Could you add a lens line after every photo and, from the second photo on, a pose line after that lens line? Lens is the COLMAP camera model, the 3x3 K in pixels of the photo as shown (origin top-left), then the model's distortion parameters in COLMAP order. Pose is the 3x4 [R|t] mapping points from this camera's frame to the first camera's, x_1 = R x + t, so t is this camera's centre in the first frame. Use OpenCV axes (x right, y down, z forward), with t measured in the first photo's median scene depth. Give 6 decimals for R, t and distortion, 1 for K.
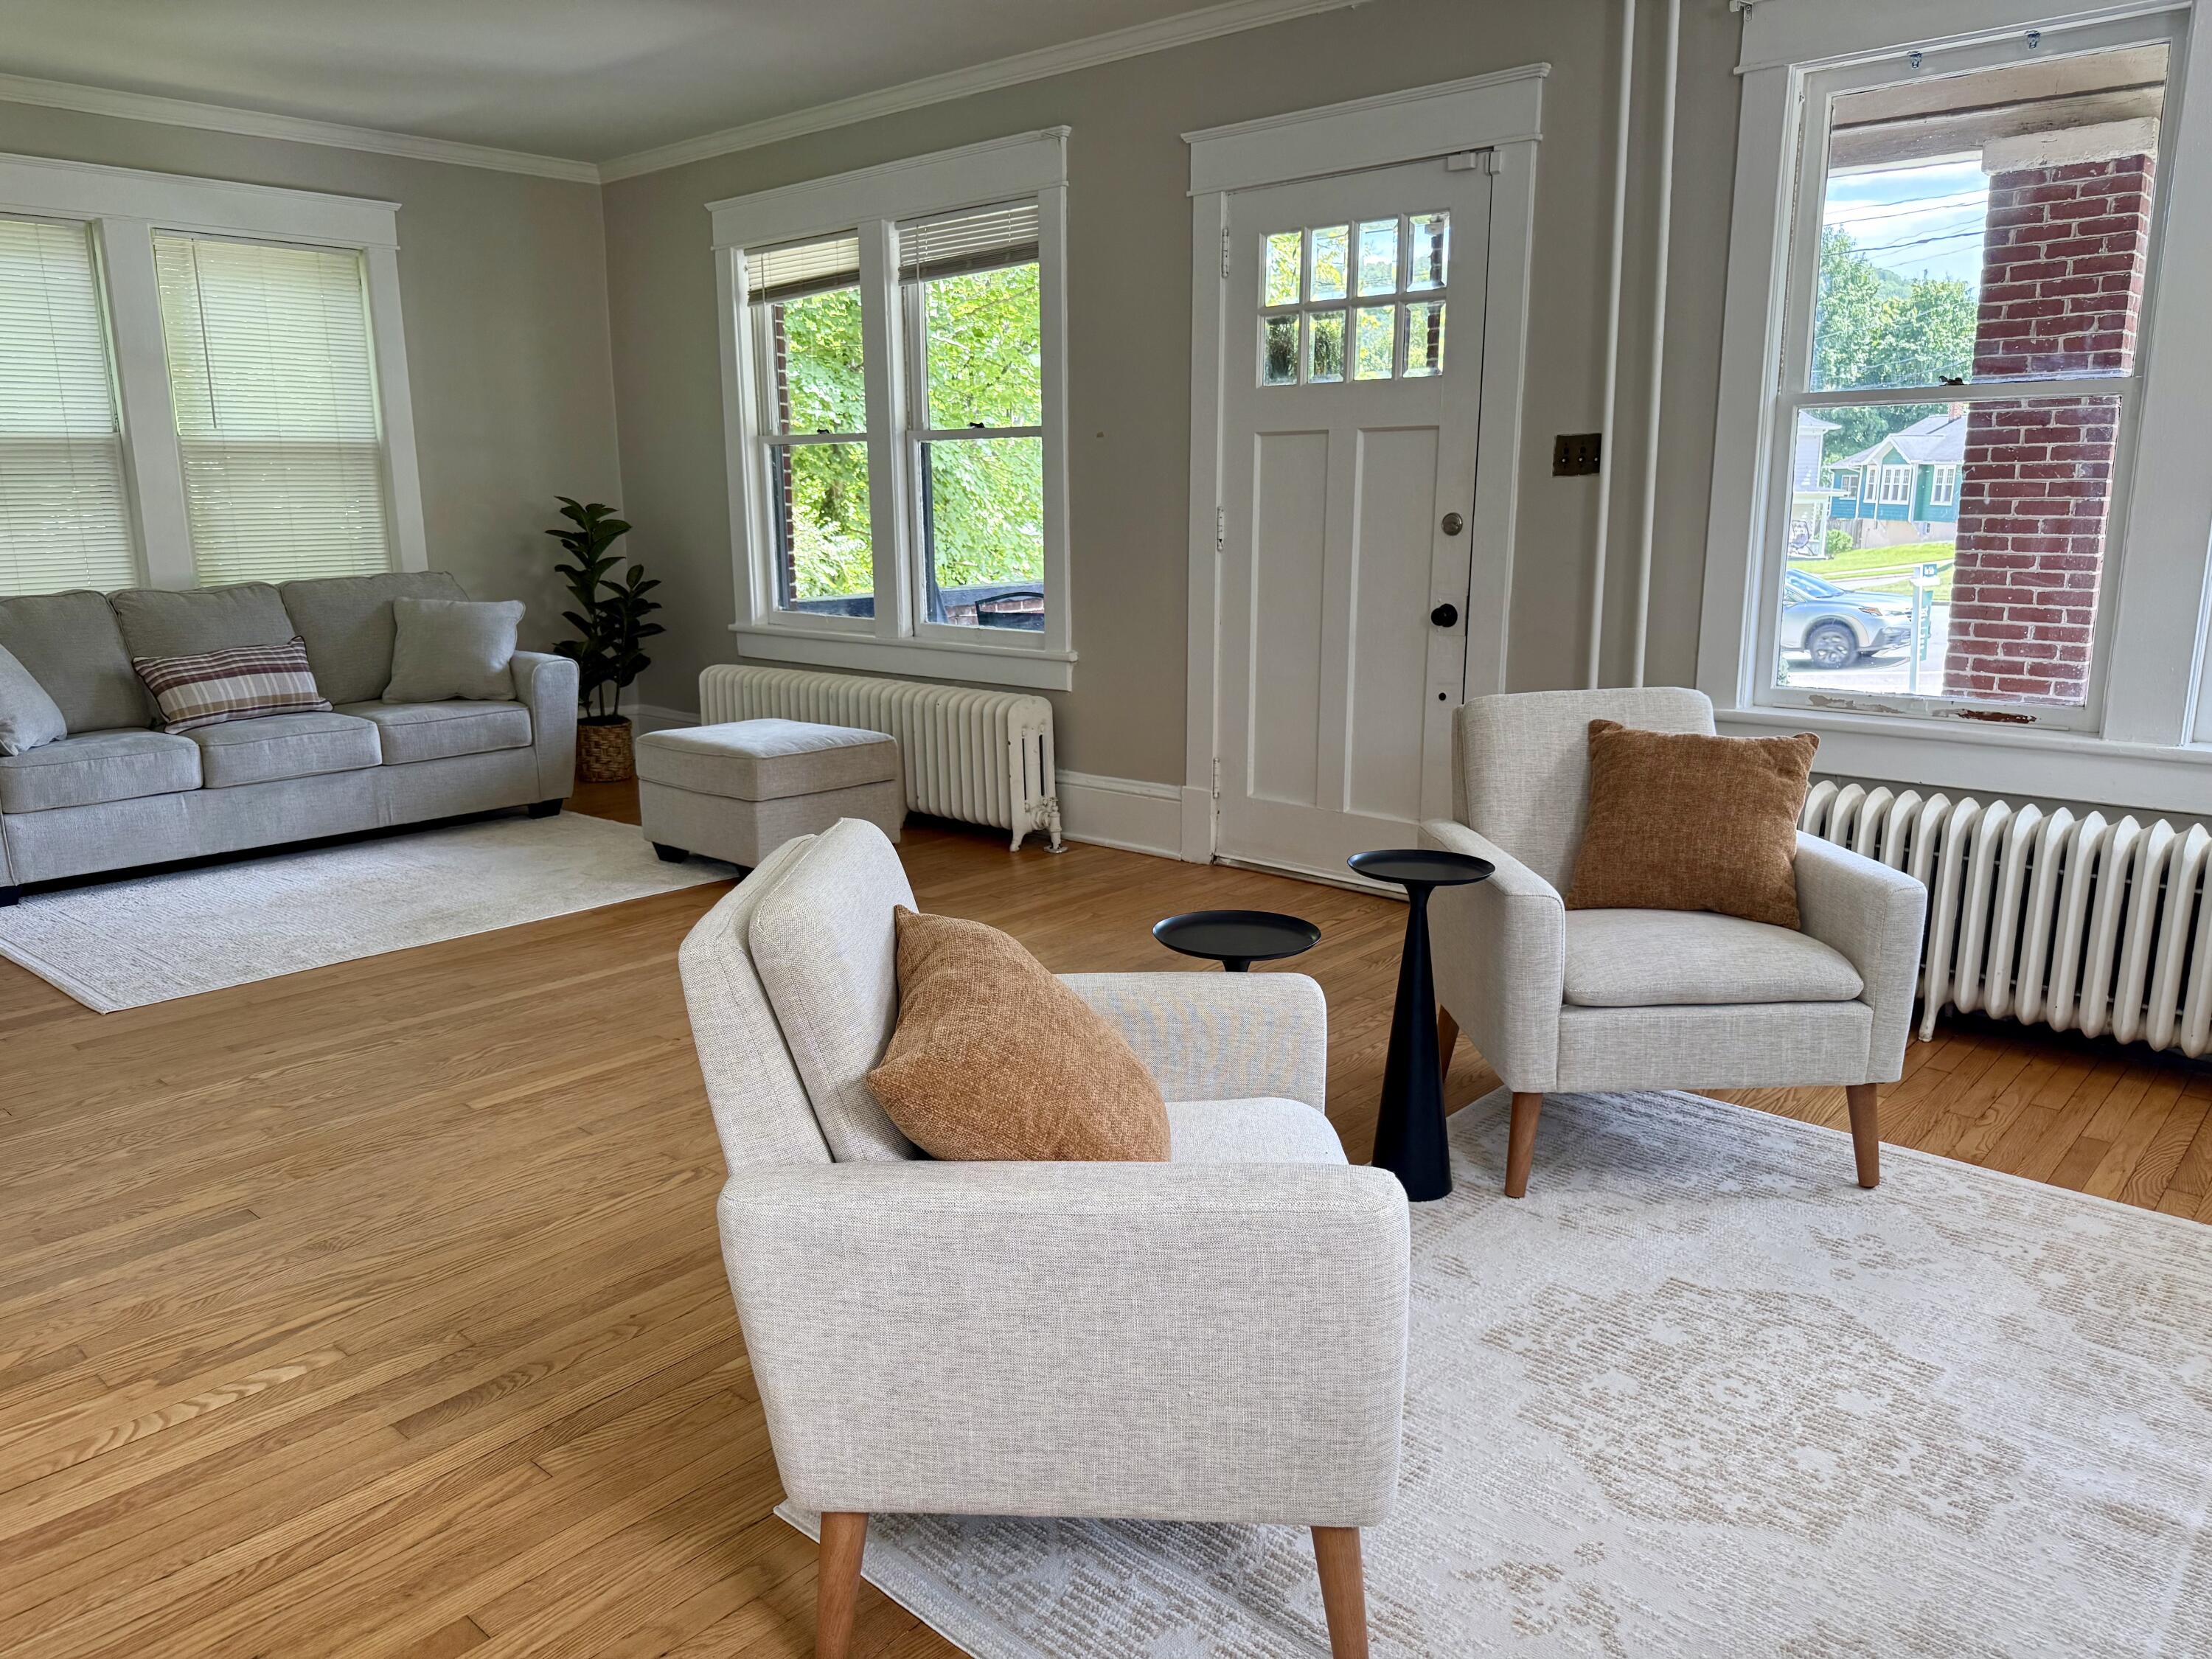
lens RADIAL K [[1565.9, 0, 1102.2], [0, 1565.9, 840.1], [0, 0, 1]] dist [0.024463, -0.042395]
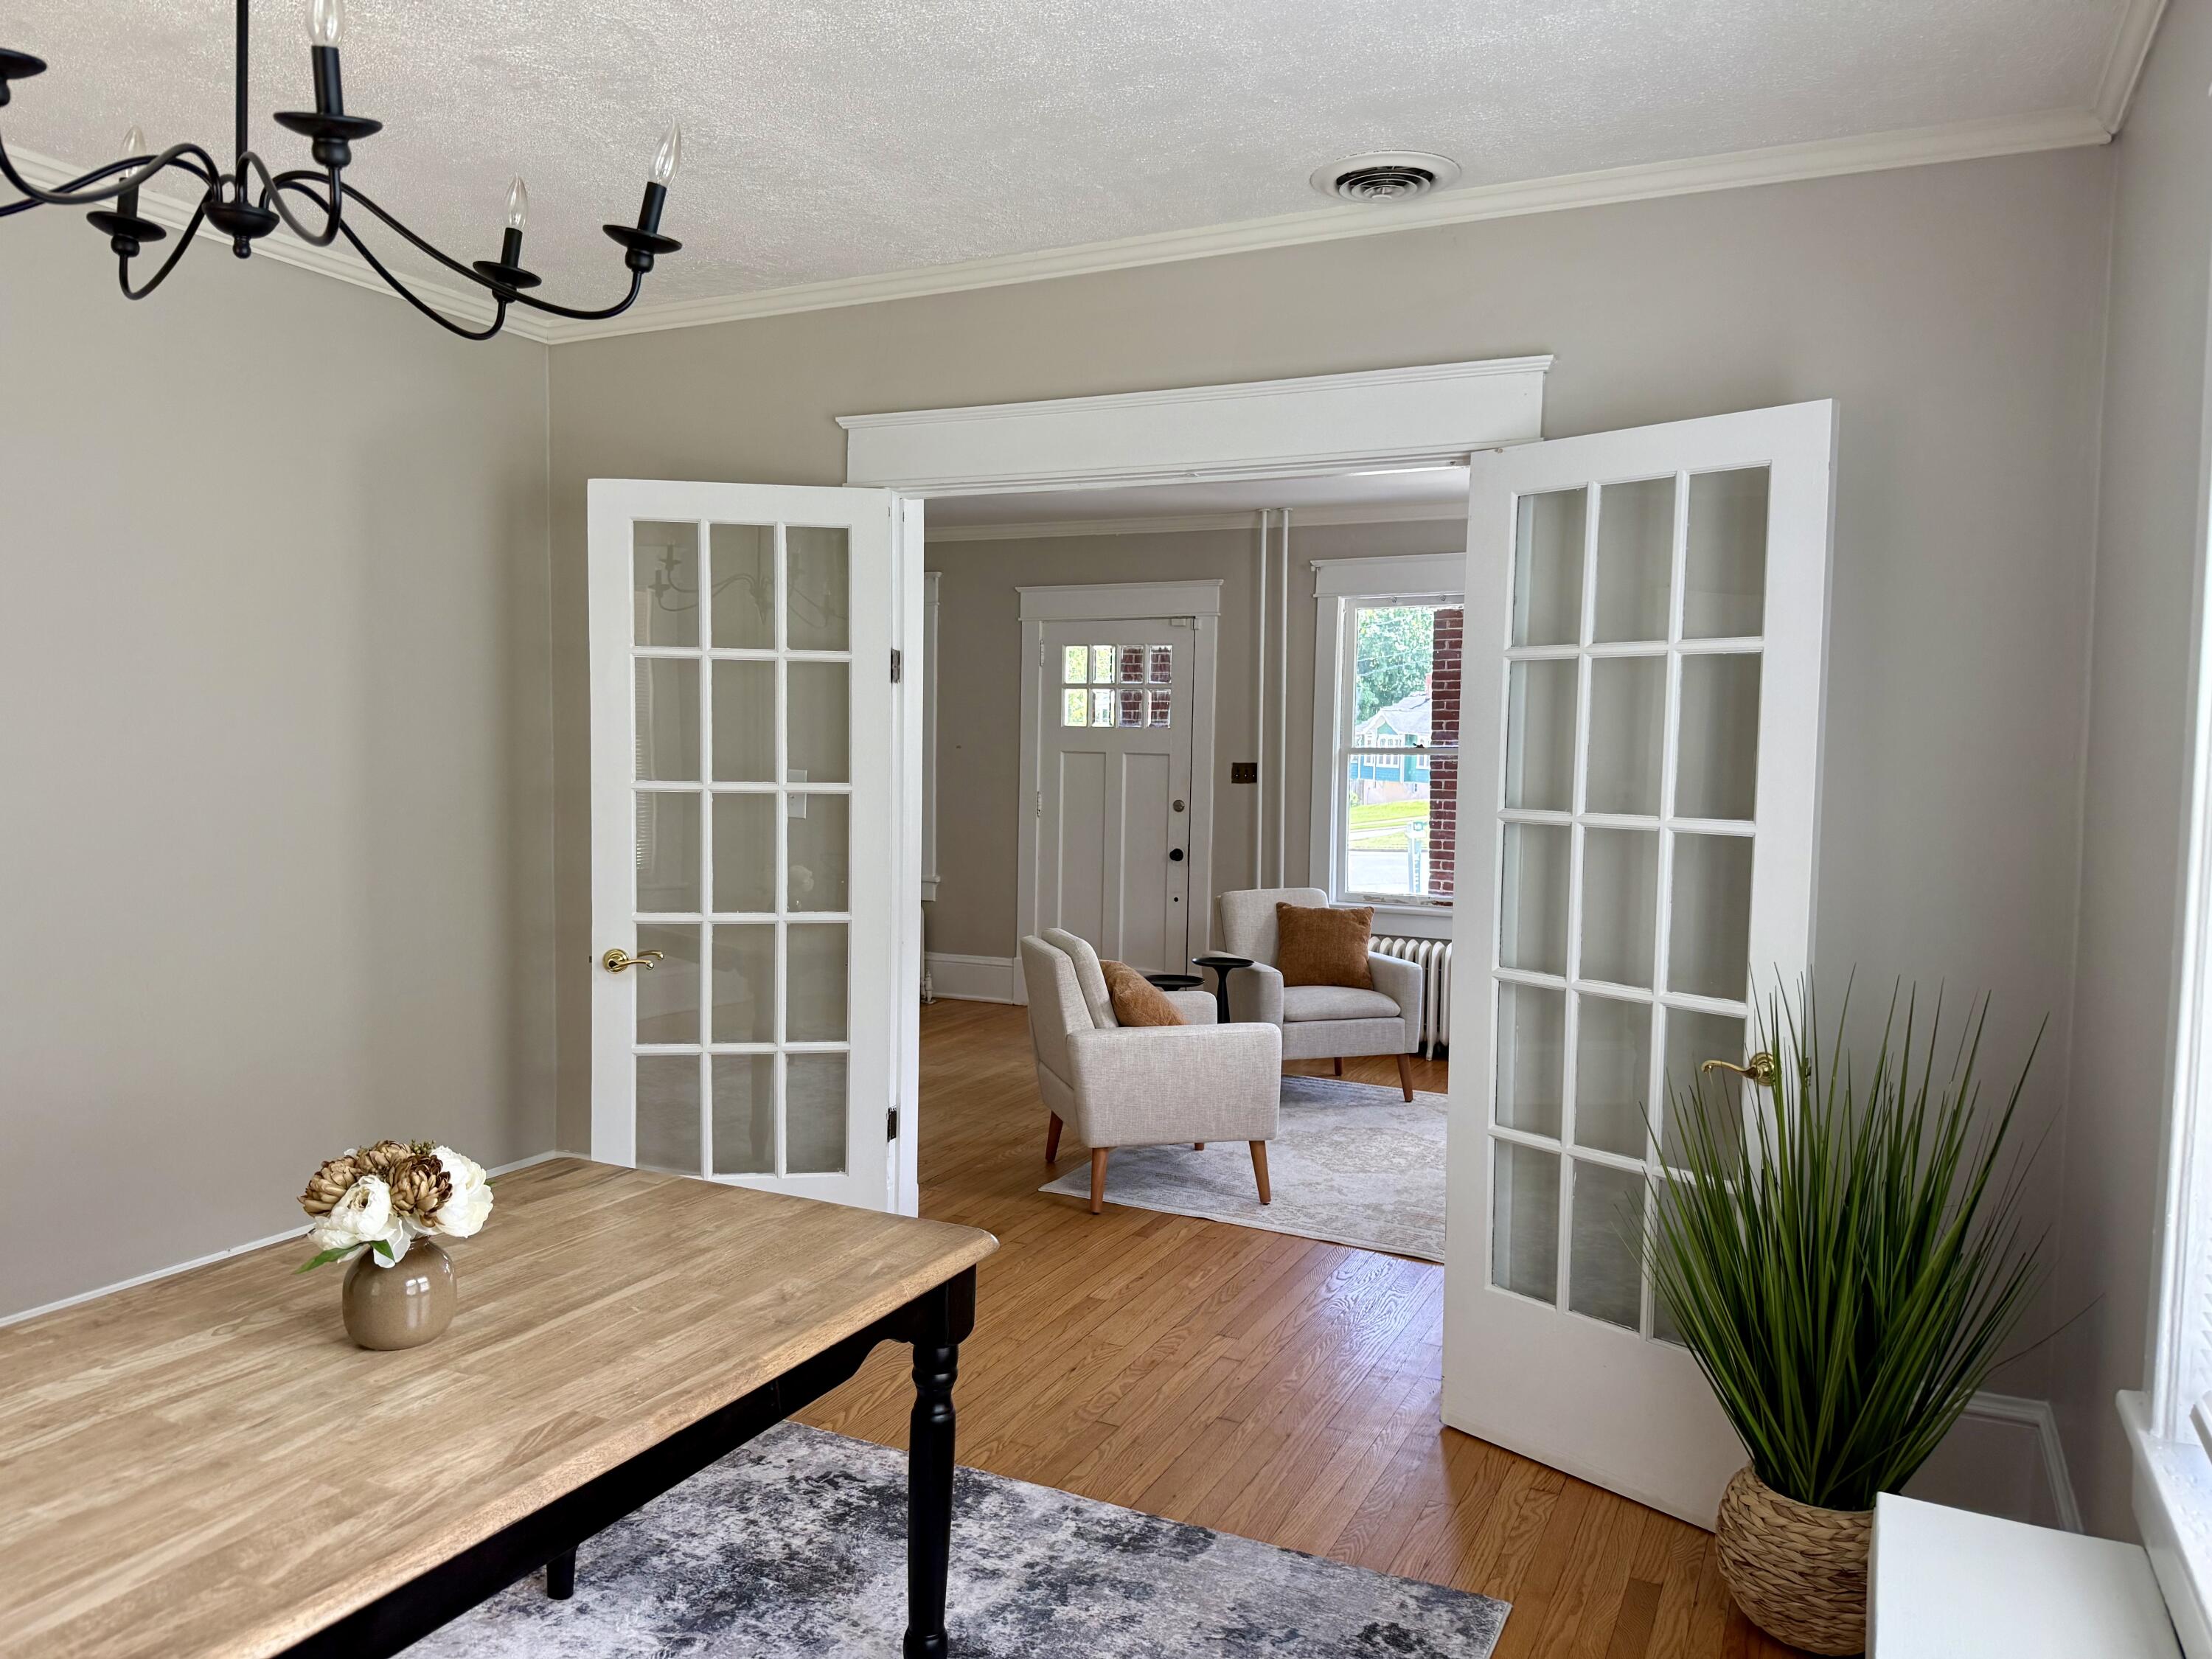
lens RADIAL K [[1565.9, 0, 1091.1], [0, 1565.9, 810.7], [0, 0, 1]] dist [0.024463, -0.042395]
pose [[0.963248, 0.009280, 0.268453, -0.431802], [0.037453, 0.985001, -0.168437, 0.128358], [-0.265990, 0.172301, 0.948452, -0.837686]]
